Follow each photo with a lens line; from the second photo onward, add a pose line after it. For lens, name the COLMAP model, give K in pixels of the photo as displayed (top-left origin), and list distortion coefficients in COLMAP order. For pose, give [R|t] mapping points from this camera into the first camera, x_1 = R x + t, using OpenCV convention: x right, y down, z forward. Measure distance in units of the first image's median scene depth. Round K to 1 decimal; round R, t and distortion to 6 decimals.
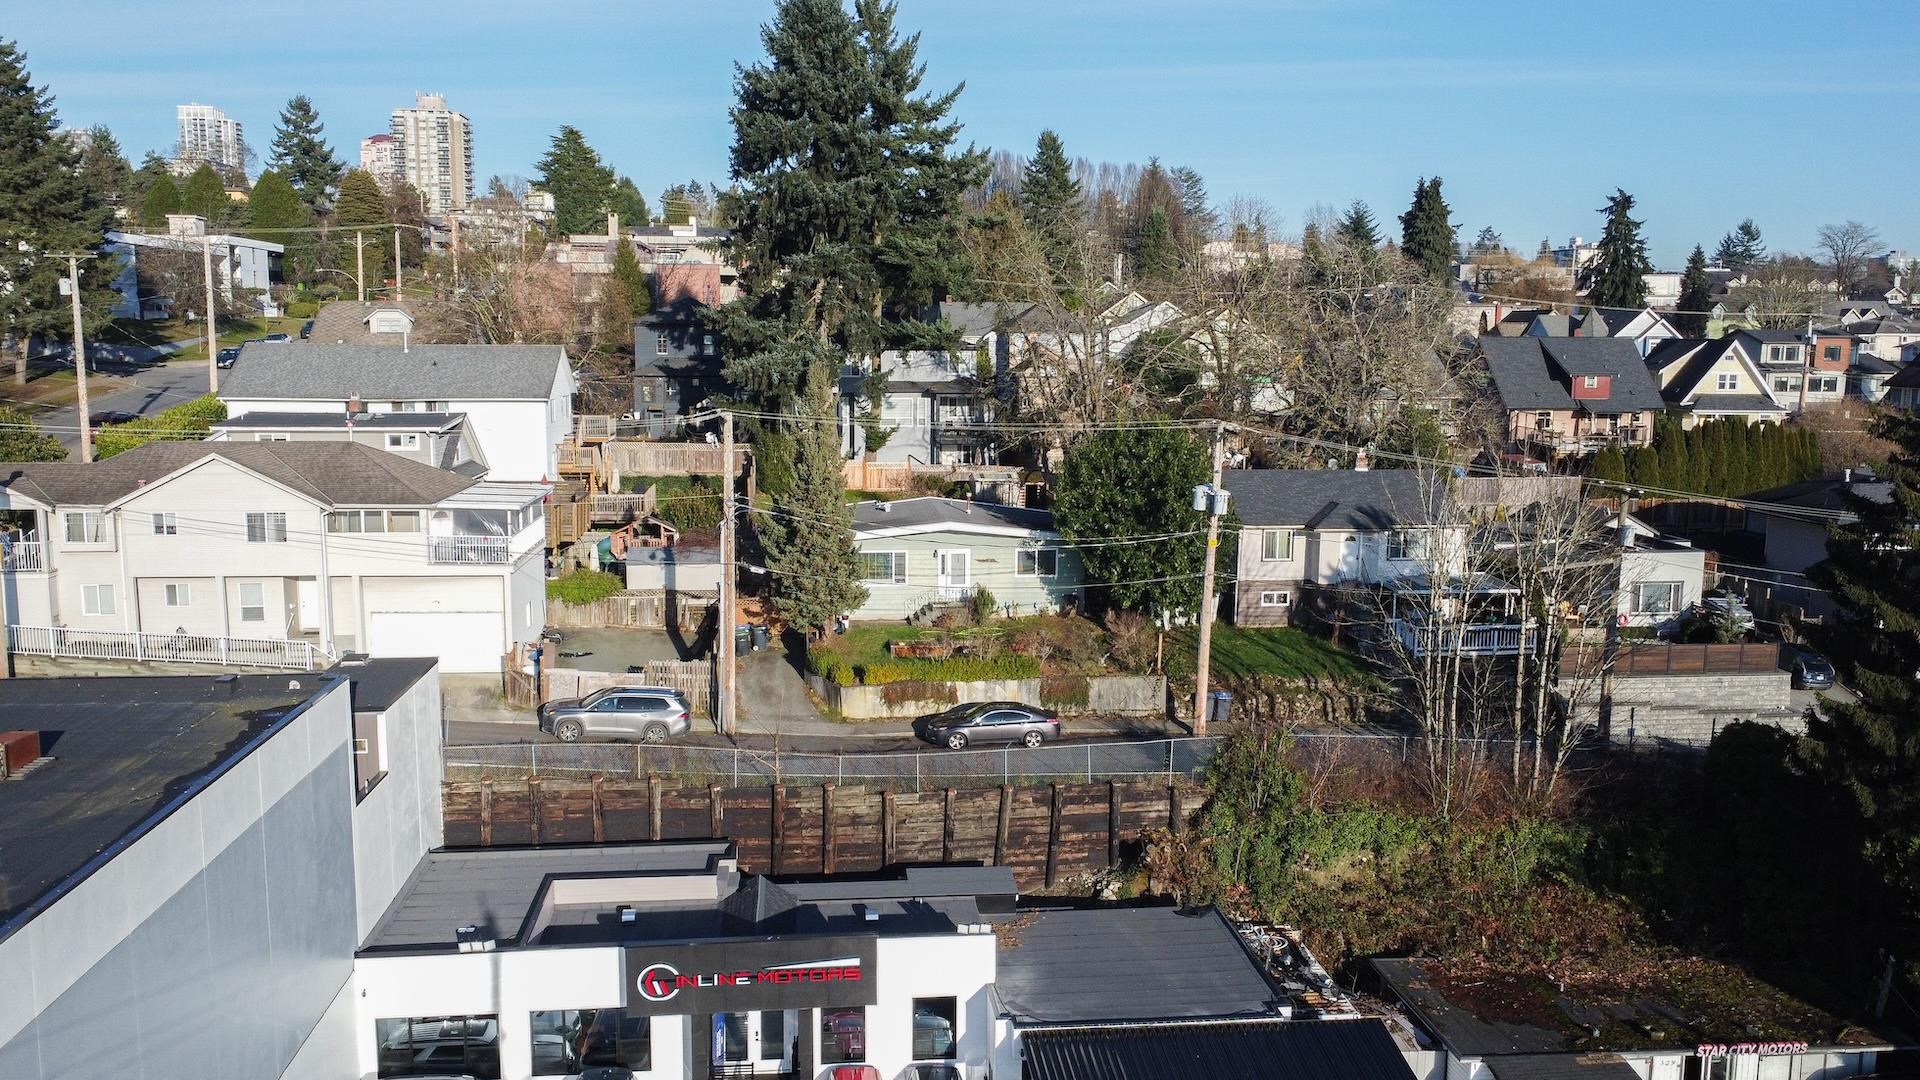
lens RADIAL K [[1518.4, 0, 960.0], [0, 1518.4, 540.0], [0, 0, 1]] dist [0.004418, 0.007481]
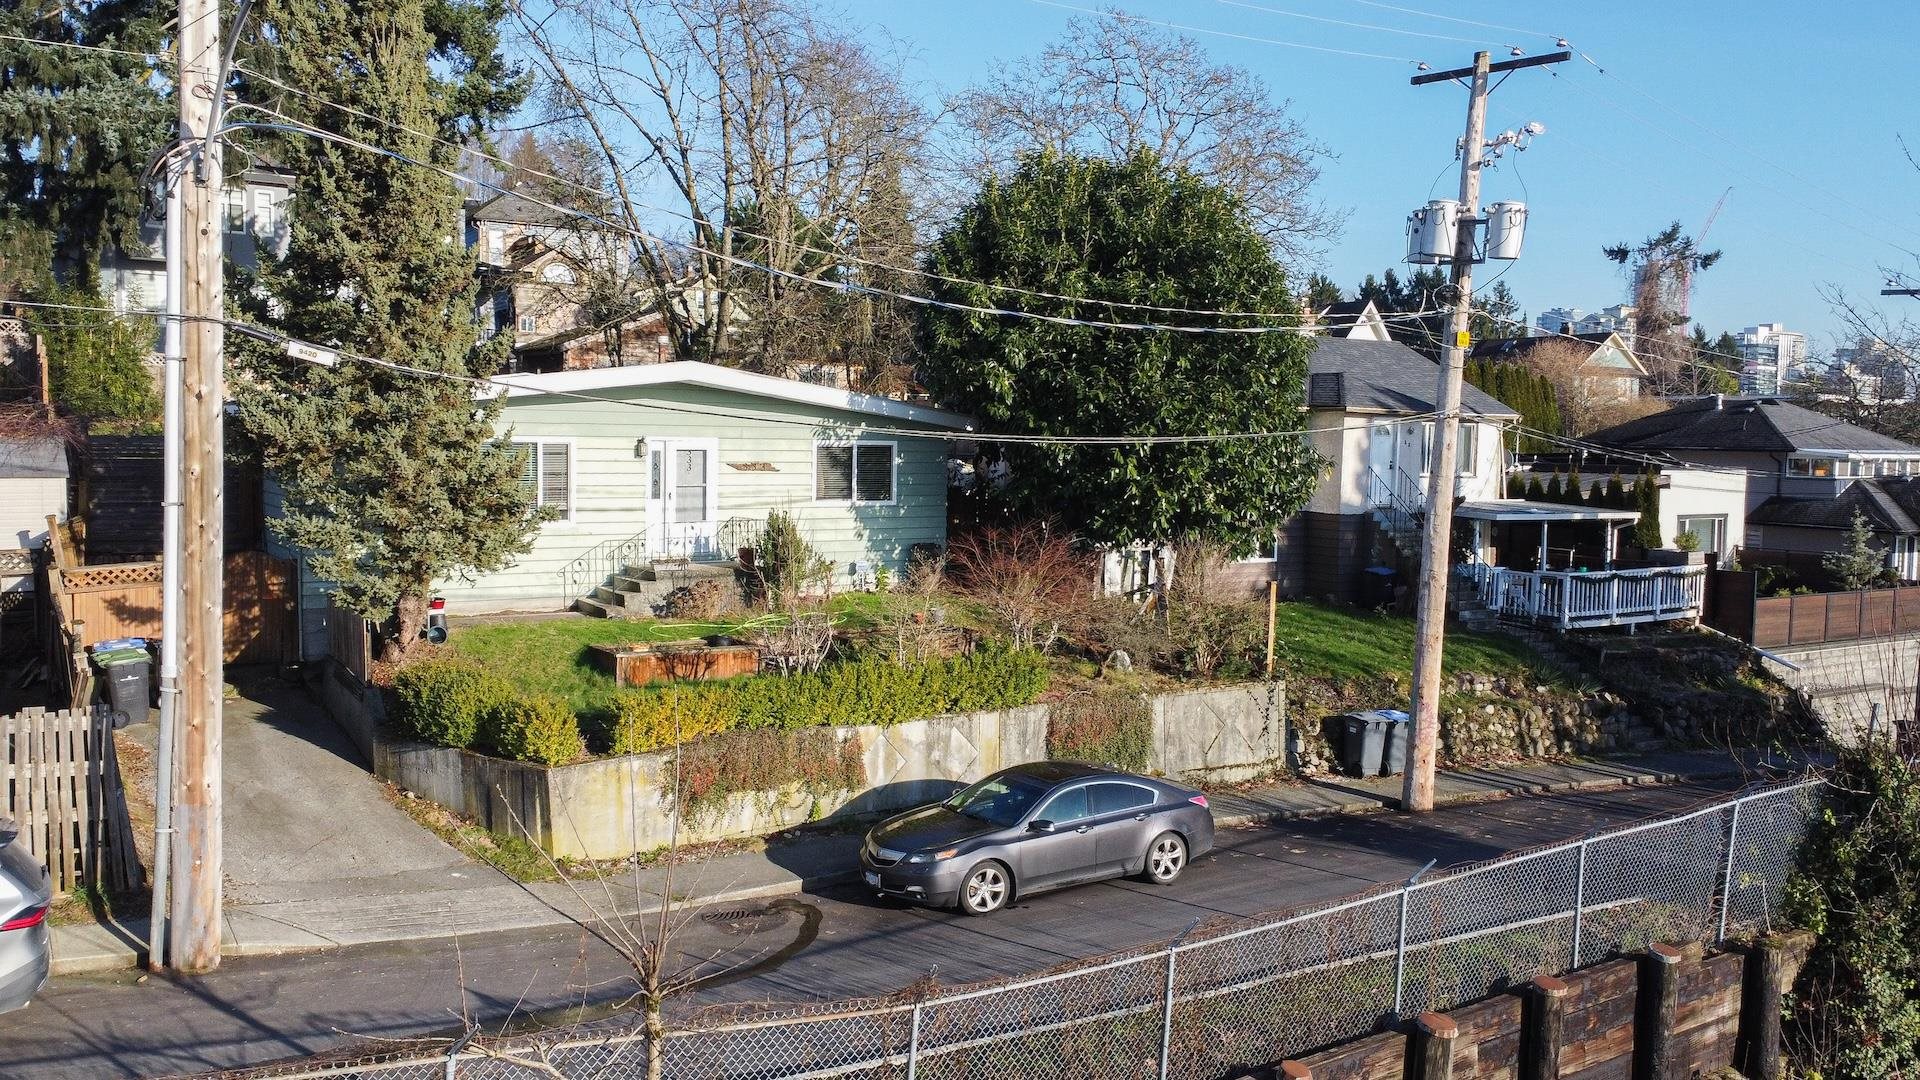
lens RADIAL K [[1563.3, 0, 960.0], [0, 1563.3, 540.0], [0, 0, 1]] dist [0.008196, -0.000937]
pose [[0.891201, -0.020769, 0.453132, -0.151069], [0.054888, 0.996549, -0.062275, 0.074778], [-0.450275, 0.080371, 0.889265, 0.665496]]
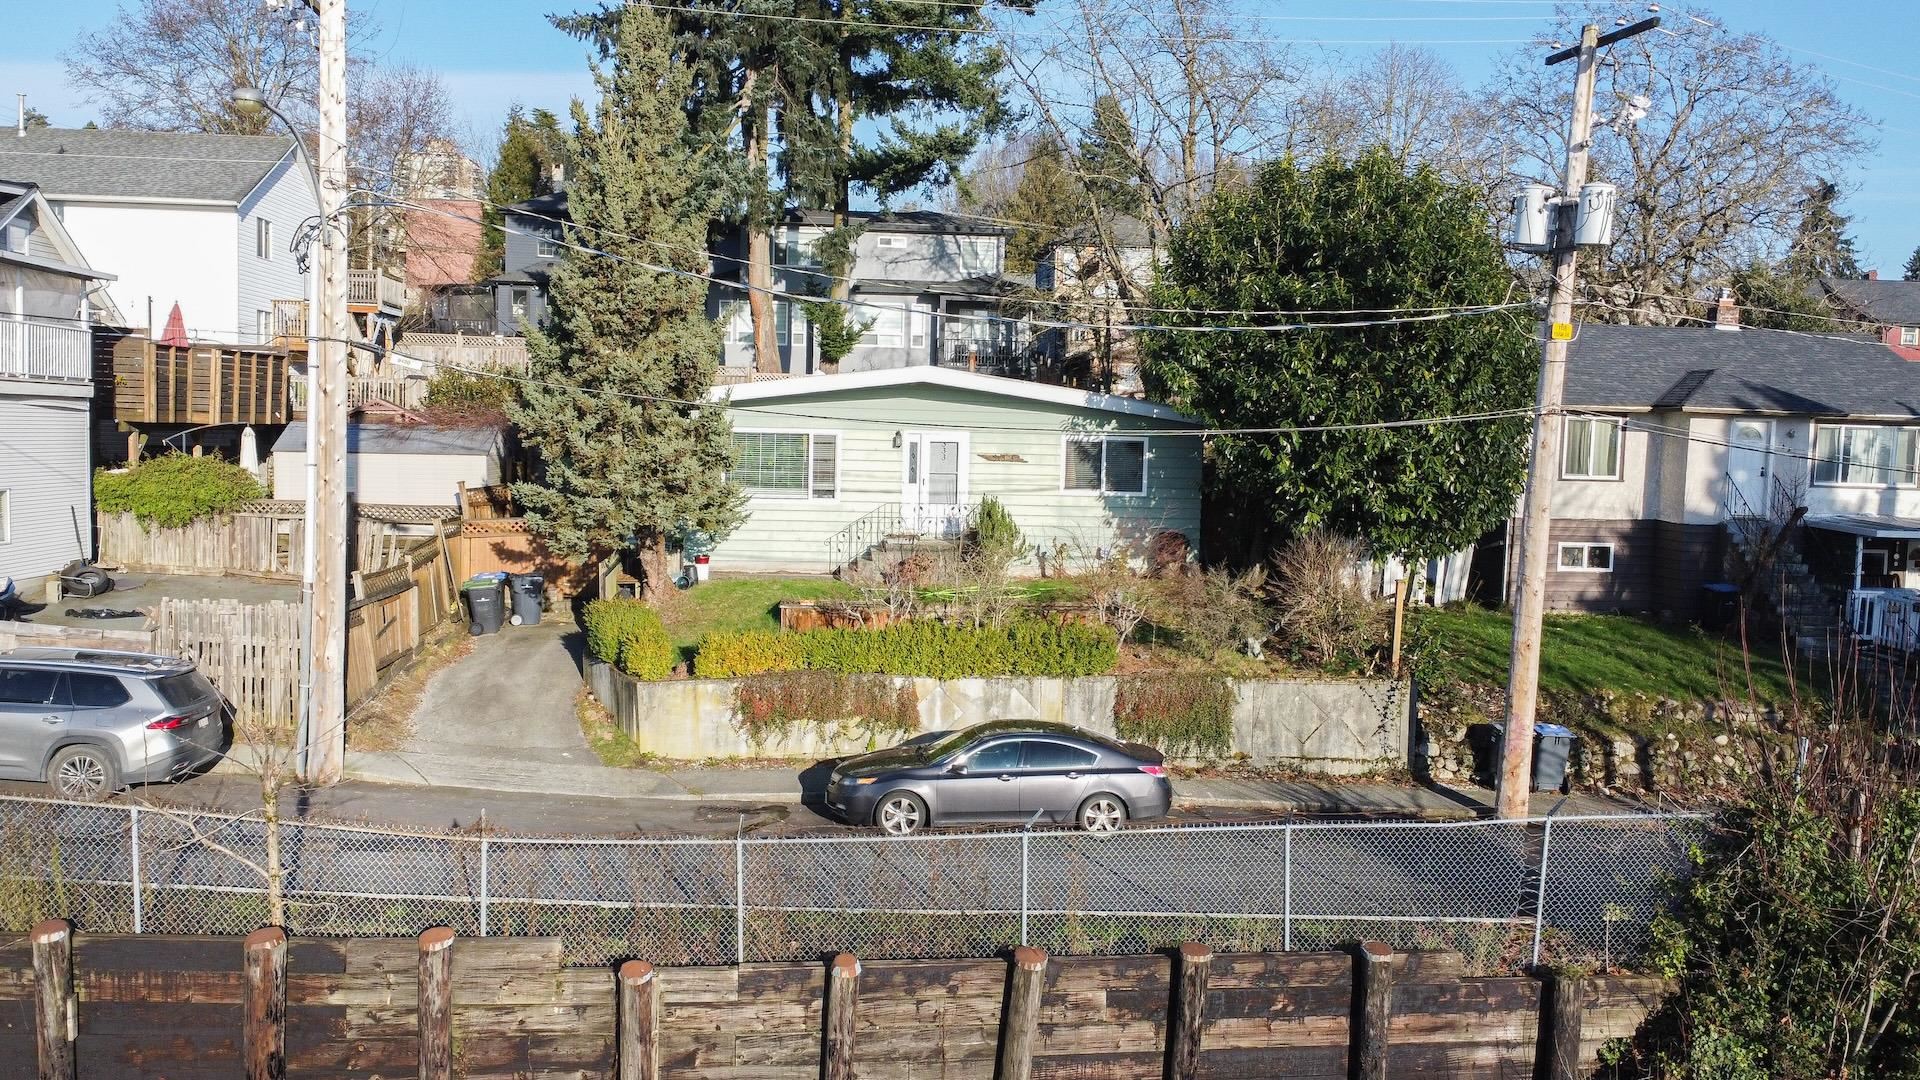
lens RADIAL K [[1518.4, 0, 960.0], [0, 1518.4, 540.0], [0, 0, 1]] dist [0.004418, 0.007481]
pose [[0.999369, 0.022653, -0.027351, 0.020600], [-0.024578, 0.997084, -0.072240, 0.086804], [0.025635, 0.072867, 0.997012, 0.588628]]
